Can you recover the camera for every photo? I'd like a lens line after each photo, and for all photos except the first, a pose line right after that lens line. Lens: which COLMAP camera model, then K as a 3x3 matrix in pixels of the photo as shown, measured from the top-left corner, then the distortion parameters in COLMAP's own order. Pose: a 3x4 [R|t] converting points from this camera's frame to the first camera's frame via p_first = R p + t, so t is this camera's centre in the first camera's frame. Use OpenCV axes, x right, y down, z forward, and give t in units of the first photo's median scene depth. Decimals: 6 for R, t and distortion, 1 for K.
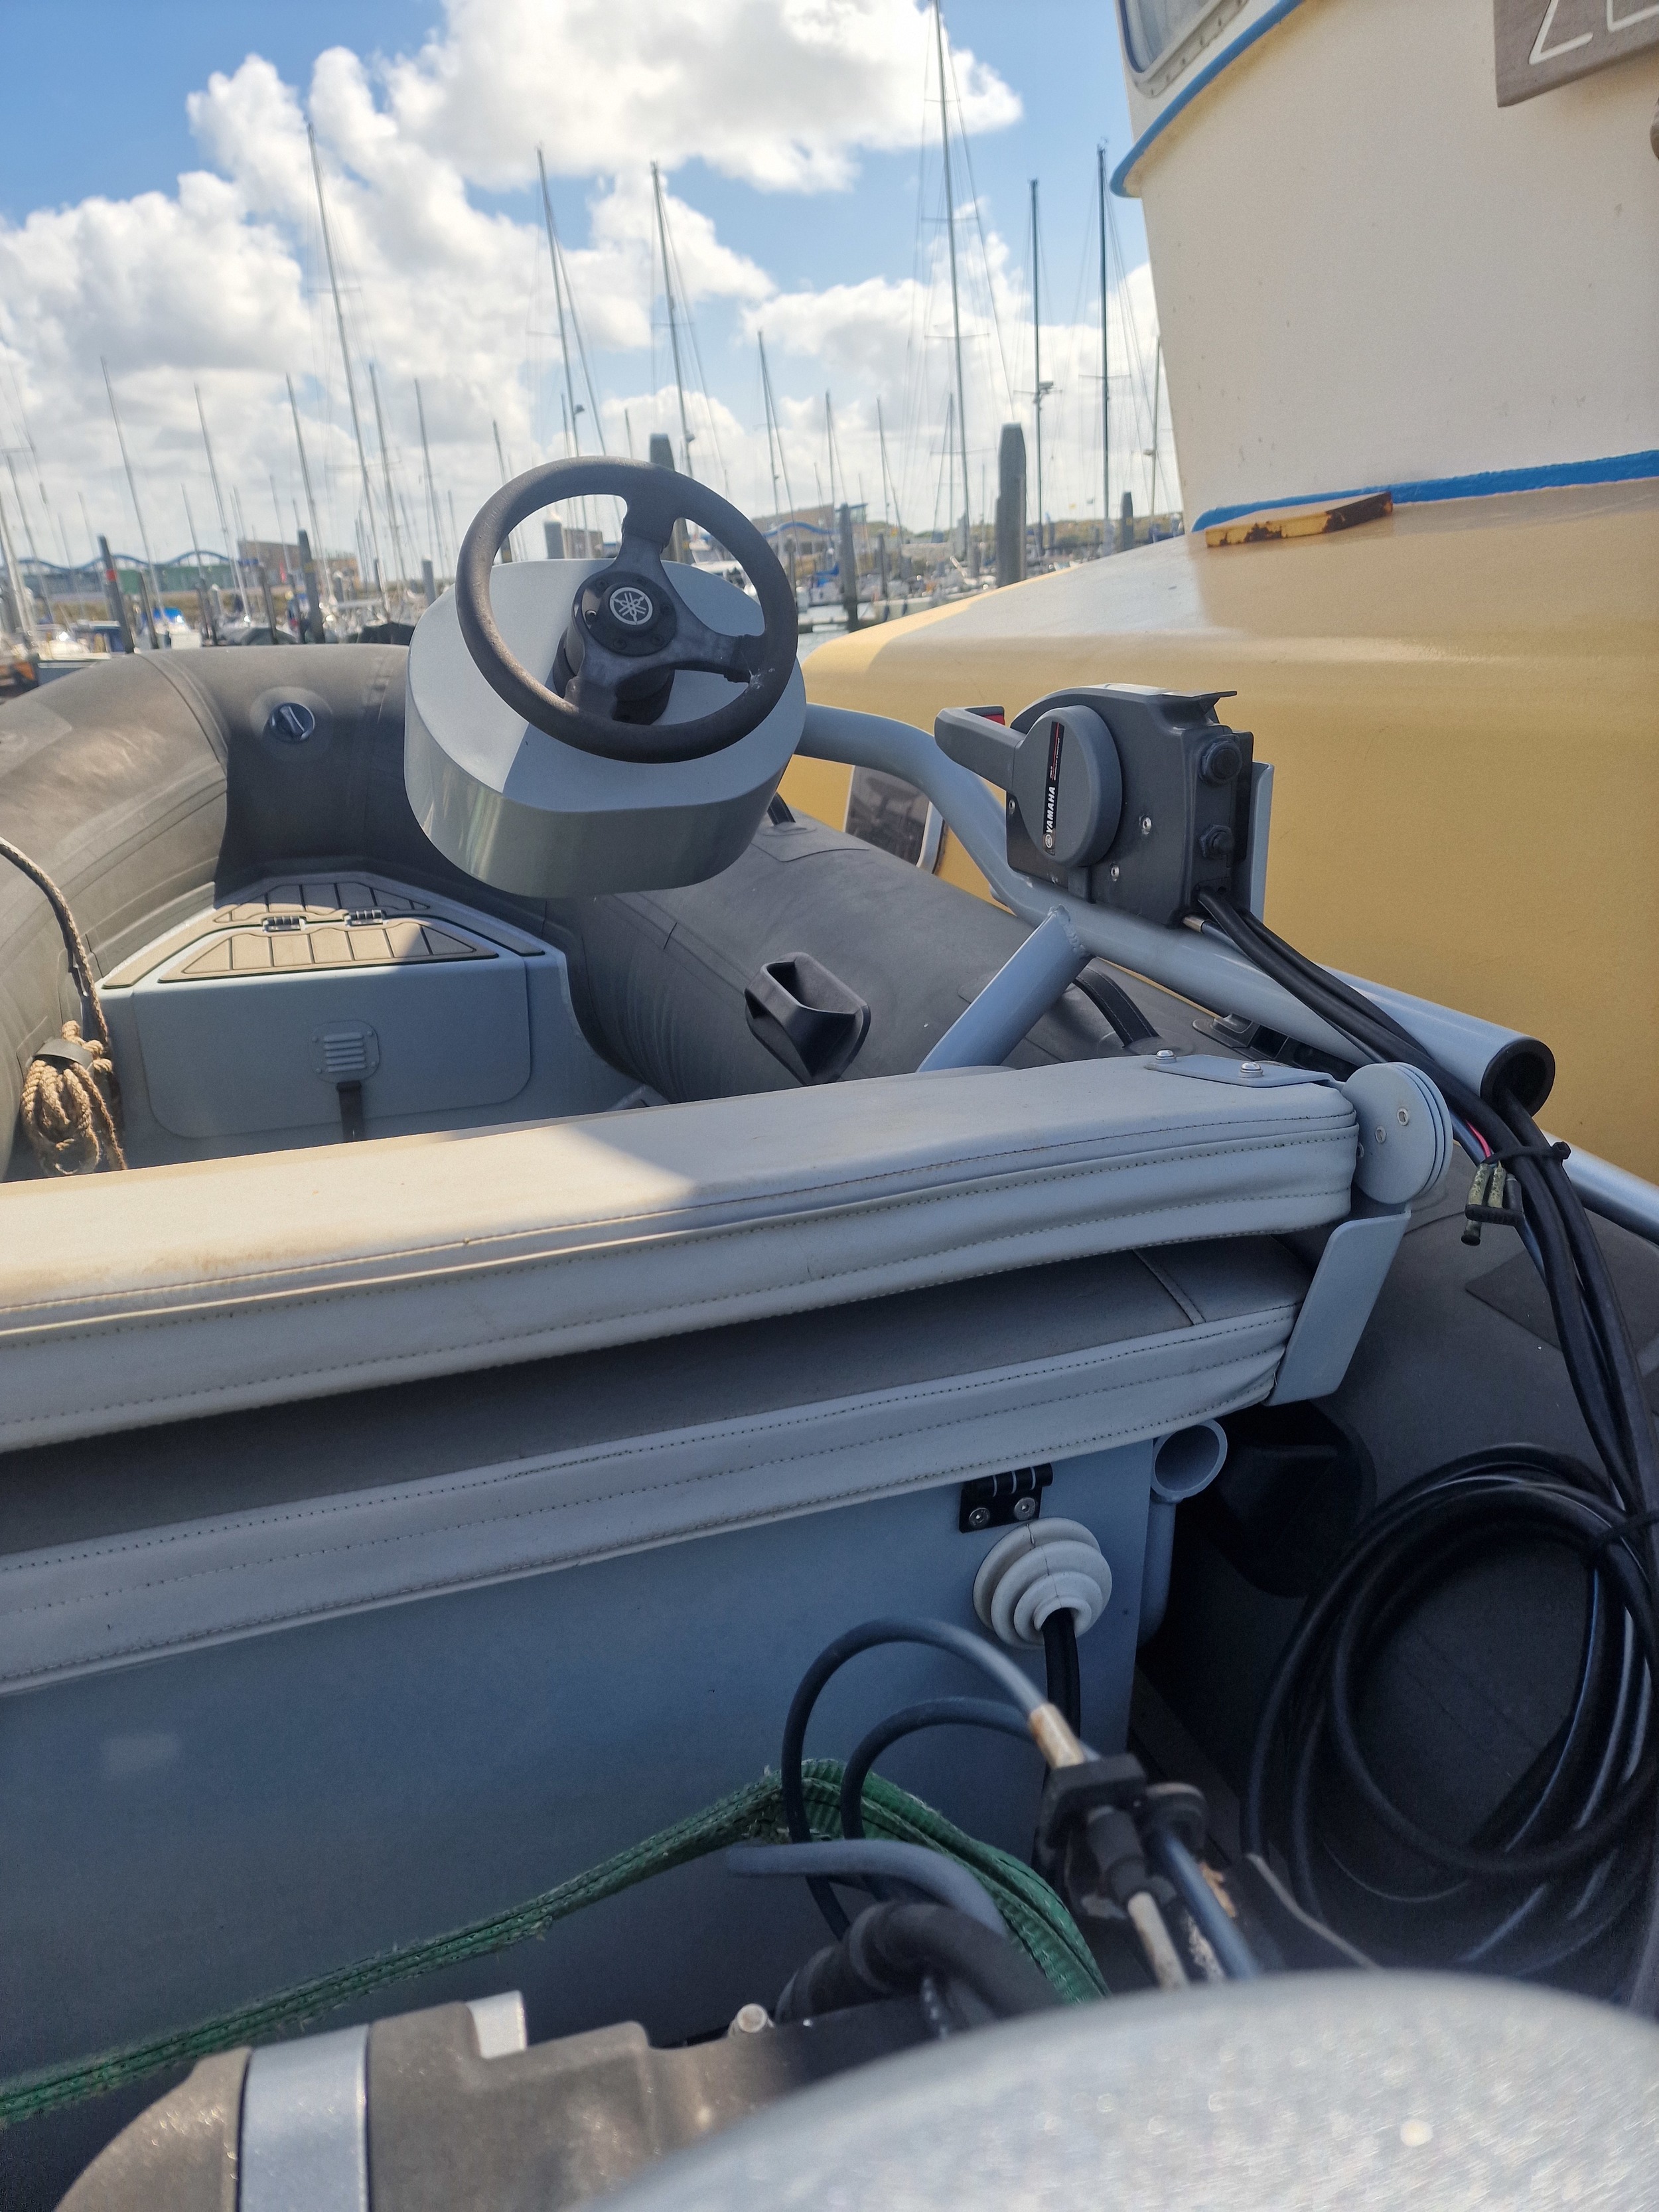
lens RADIAL K [[1468.5, 0, 839.3], [0, 1468.5, 1080.9], [0, 0, 1]] dist [0.096675, -0.123135]
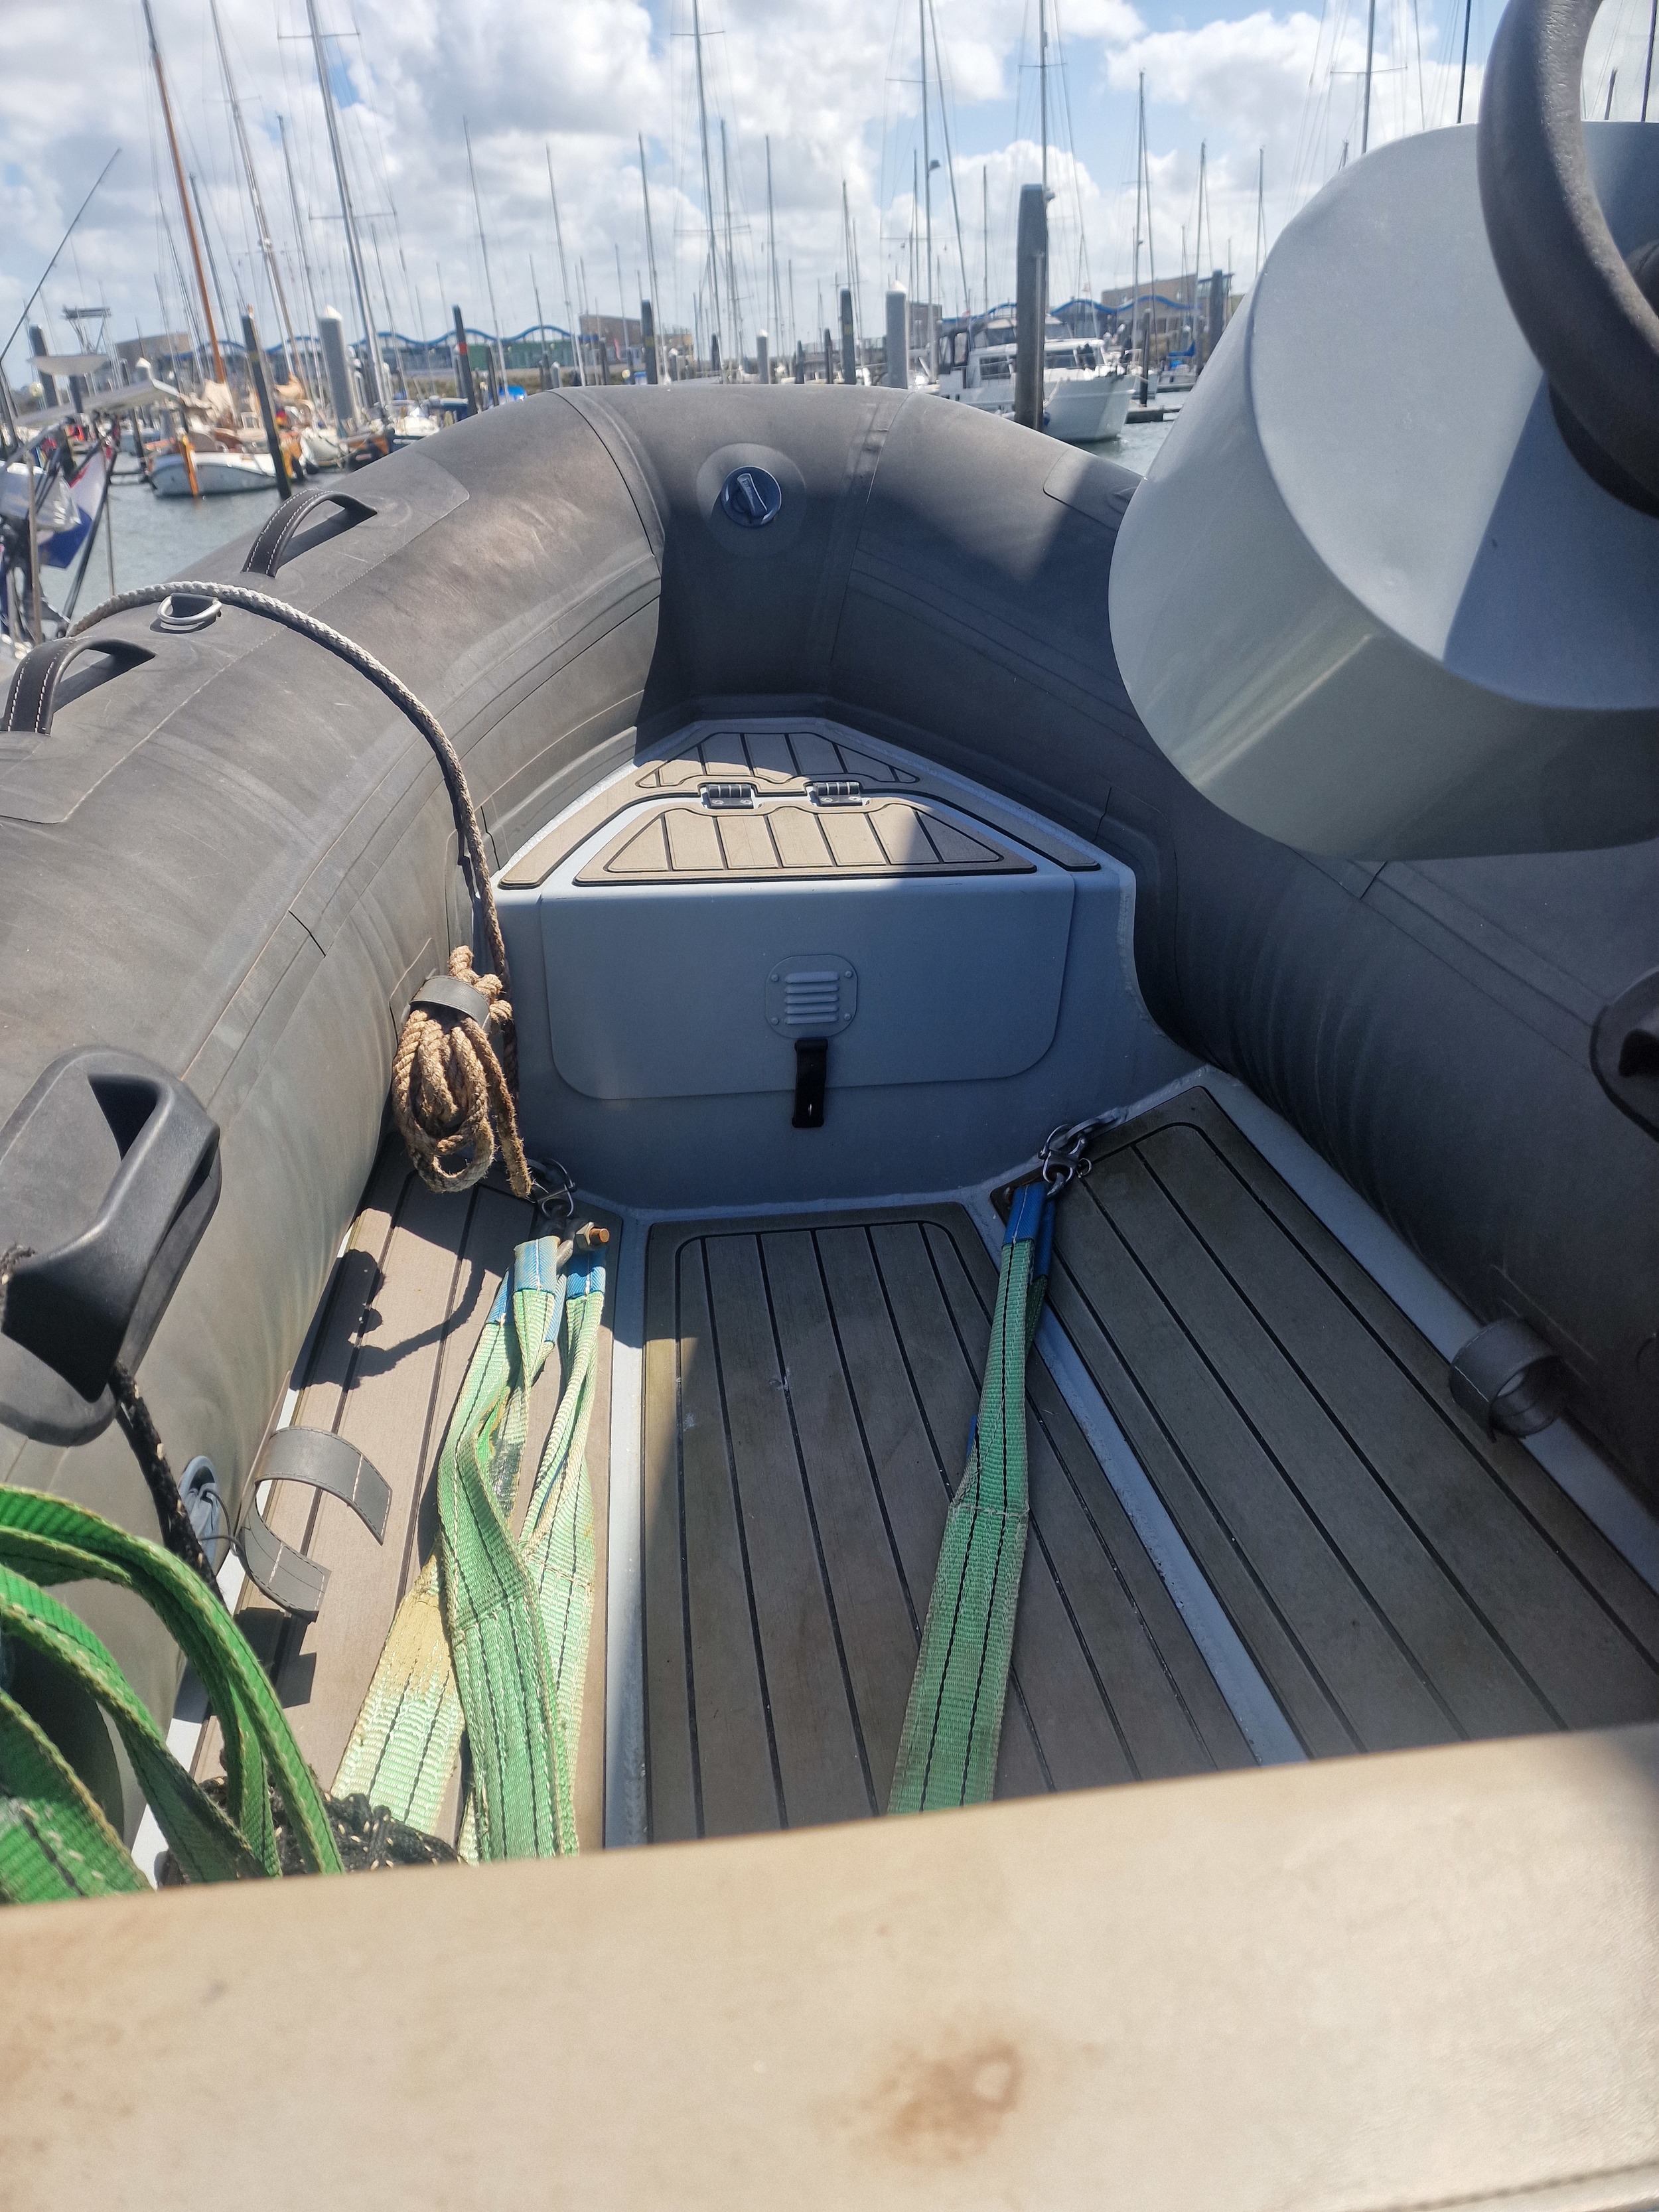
lens RADIAL K [[1463.7, 0, 829.5], [0, 1463.7, 1106.0], [0, 0, 1]] dist [0.064240, -0.054481]
pose [[0.976915, 0.108870, -0.183803, -0.189843], [-0.082163, 0.985695, 0.147152, -0.069652], [0.197194, -0.128653, 0.971886, 0.322123]]
